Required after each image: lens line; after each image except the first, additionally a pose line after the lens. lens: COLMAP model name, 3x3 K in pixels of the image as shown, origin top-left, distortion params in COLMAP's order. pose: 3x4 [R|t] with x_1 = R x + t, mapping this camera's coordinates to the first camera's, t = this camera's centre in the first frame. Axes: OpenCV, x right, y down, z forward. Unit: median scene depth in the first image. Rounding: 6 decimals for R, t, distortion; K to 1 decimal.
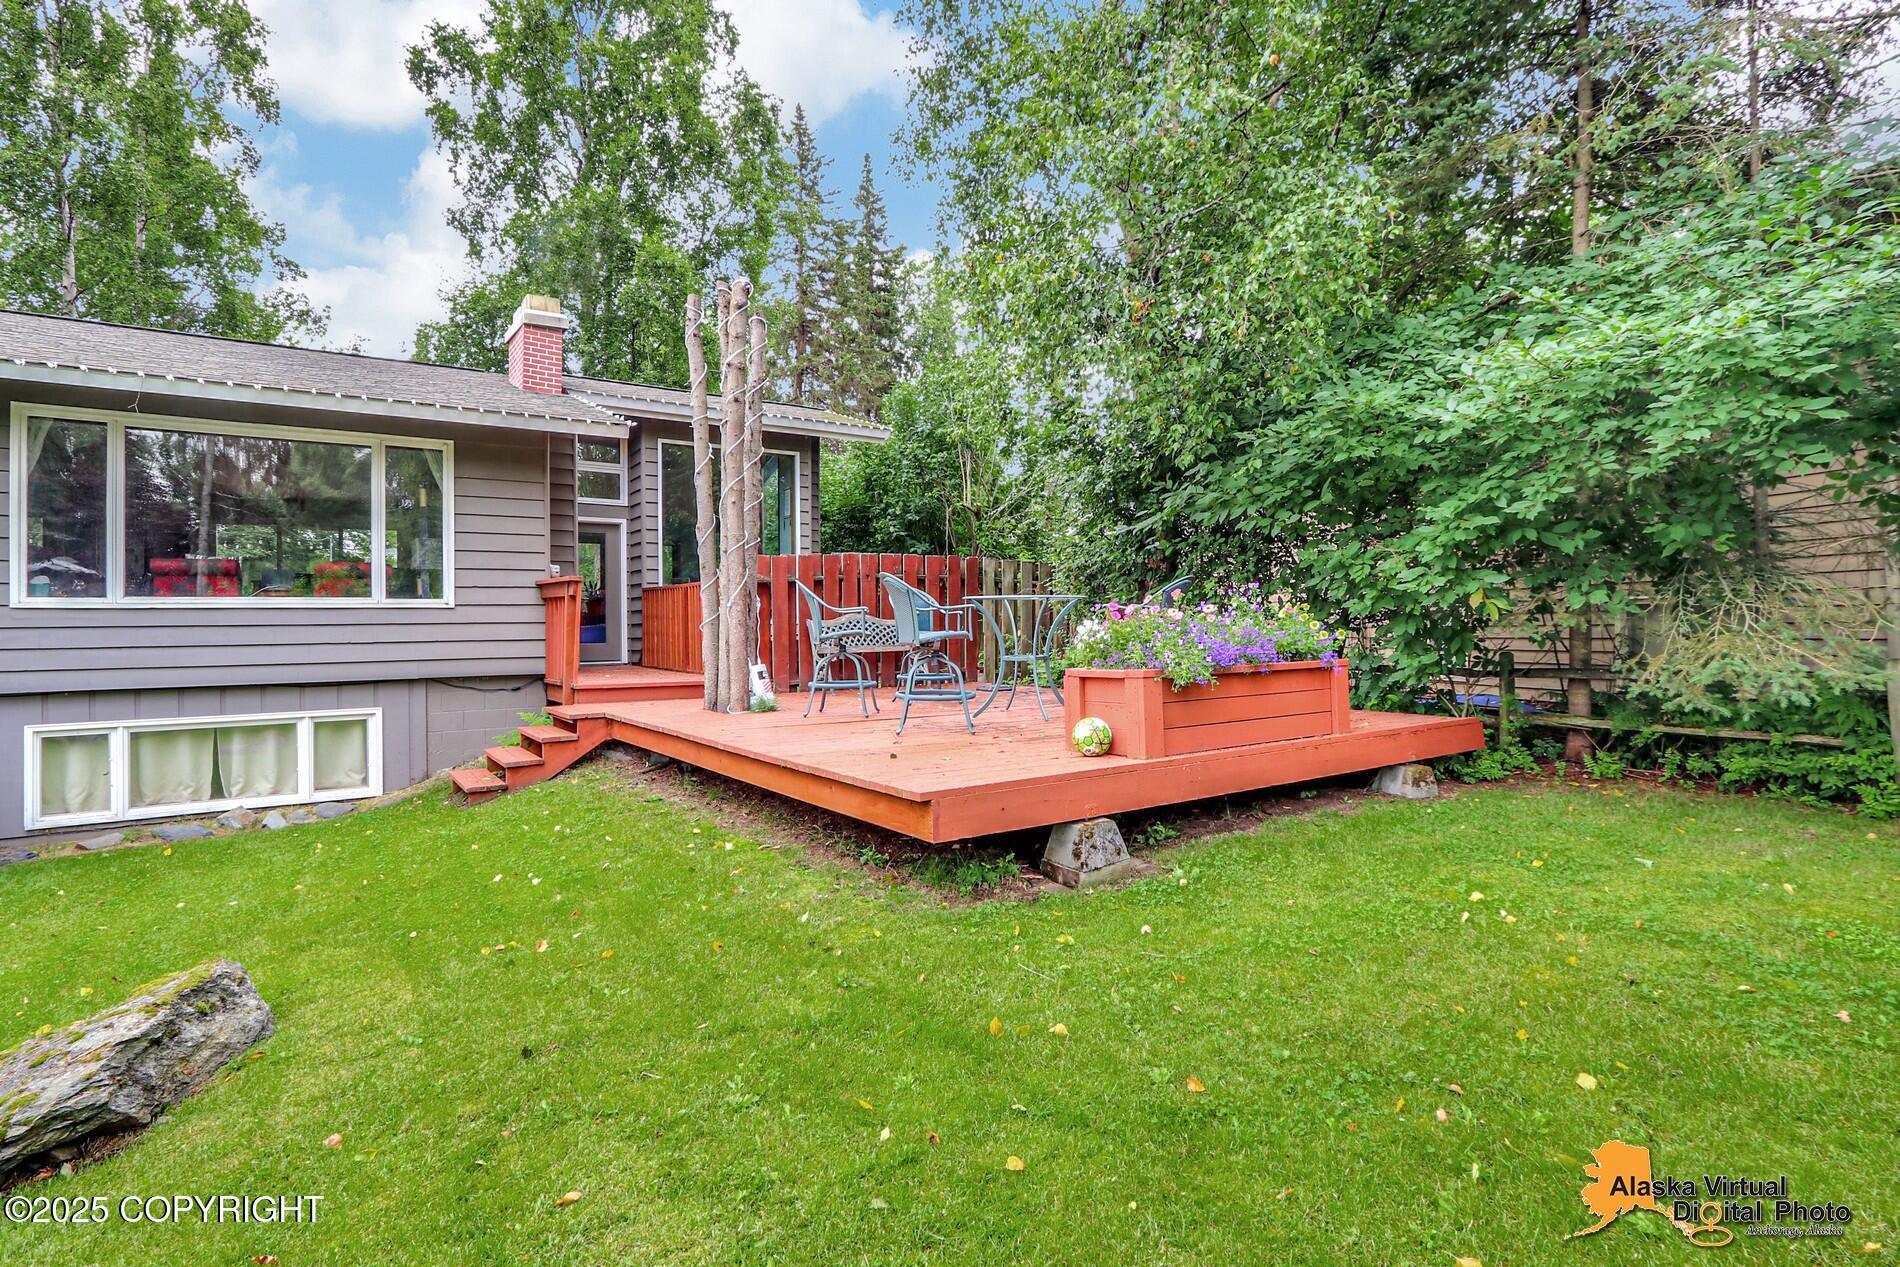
lens RADIAL K [[905.4, 0, 961.5], [0, 905.4, 624.2], [0, 0, 1]] dist [-0.019391, 0.000737]
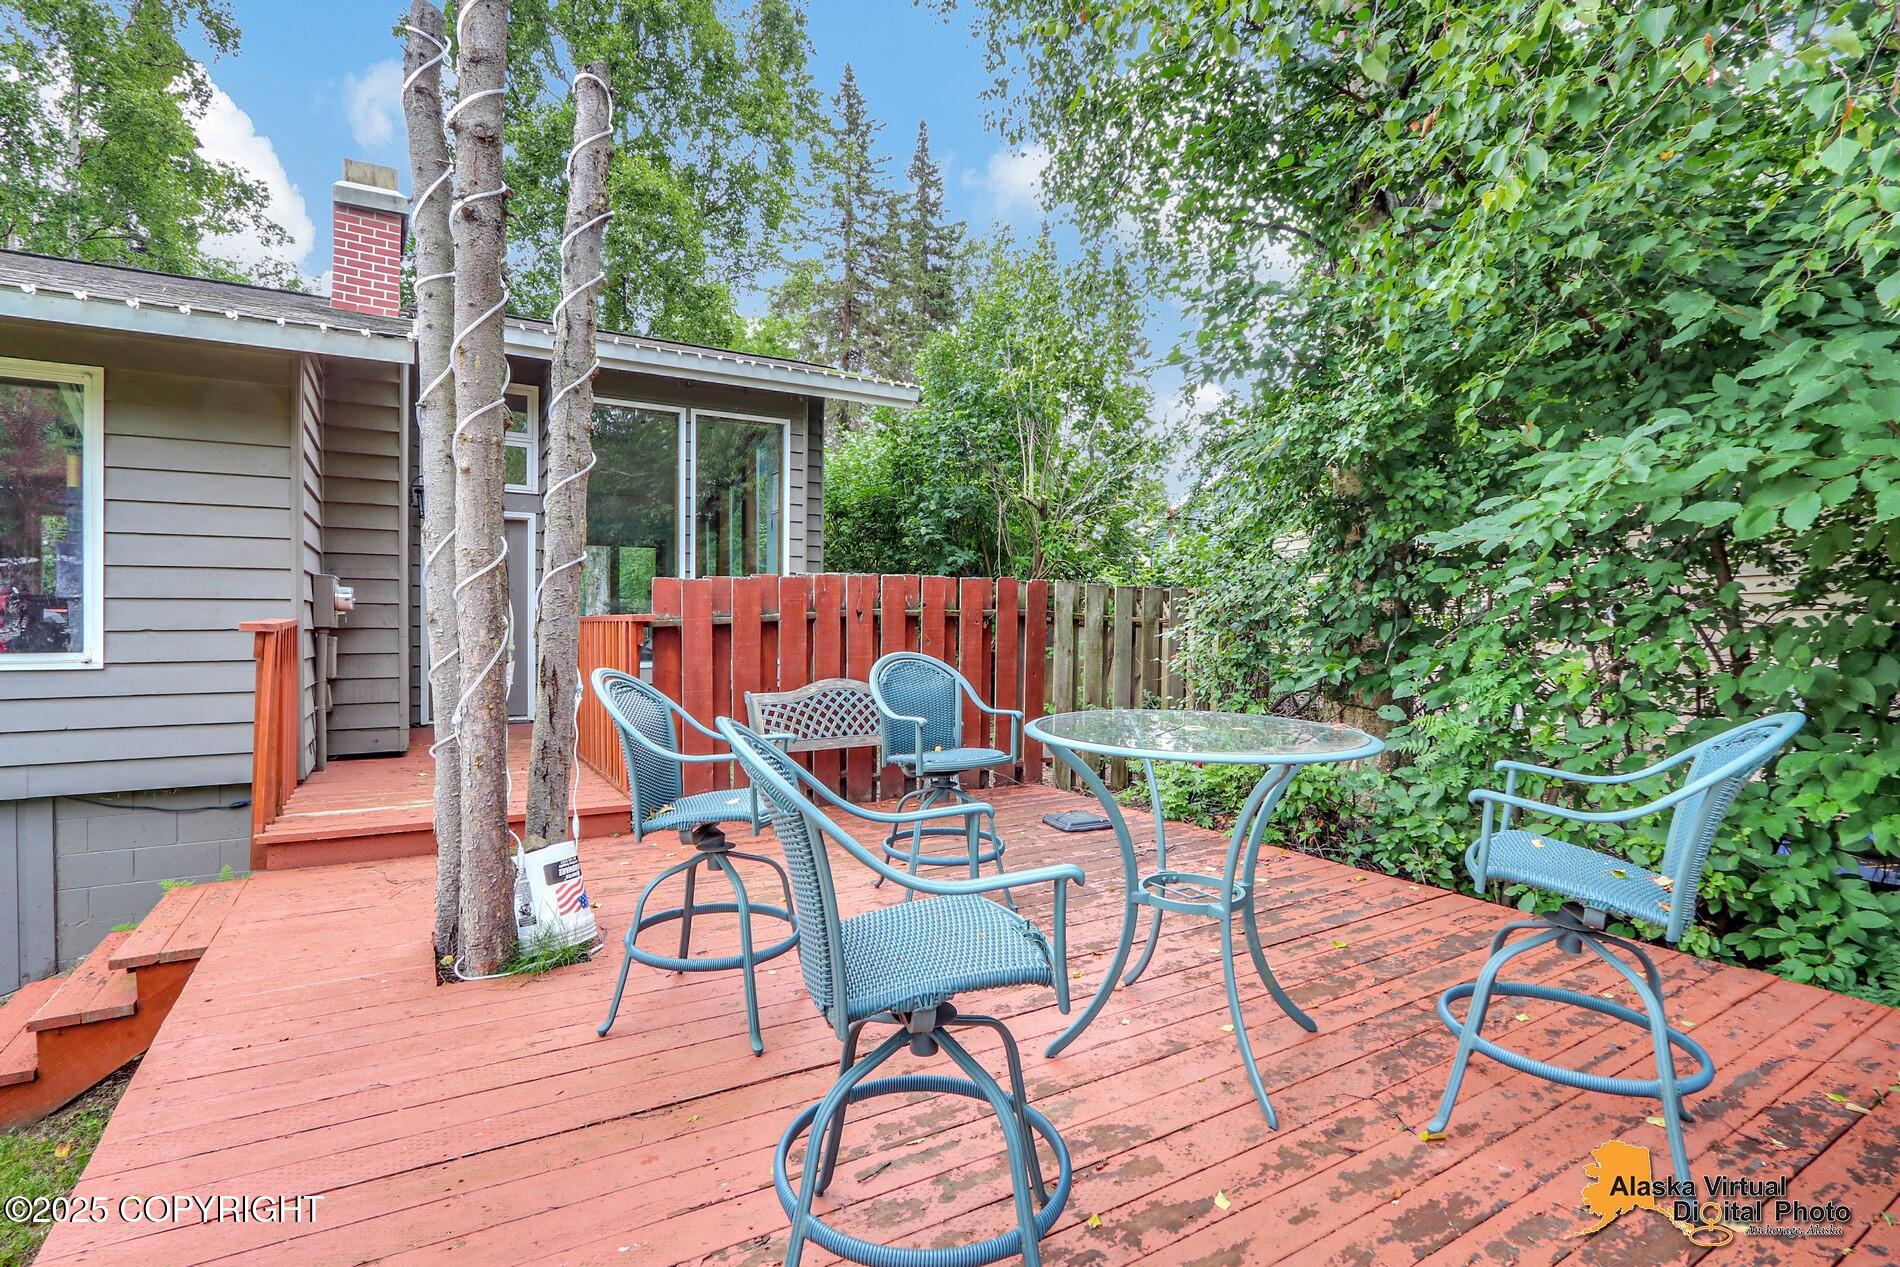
lens RADIAL K [[905.4, 0, 944.2], [0, 905.4, 630.0], [0, 0, 1]] dist [-0.019391, 0.000737]
pose [[0.996708, 0.018923, -0.078836, -0.001677], [-0.018306, 0.999796, 0.008553, -0.033610], [0.078982, -0.007082, 0.996851, 0.293119]]
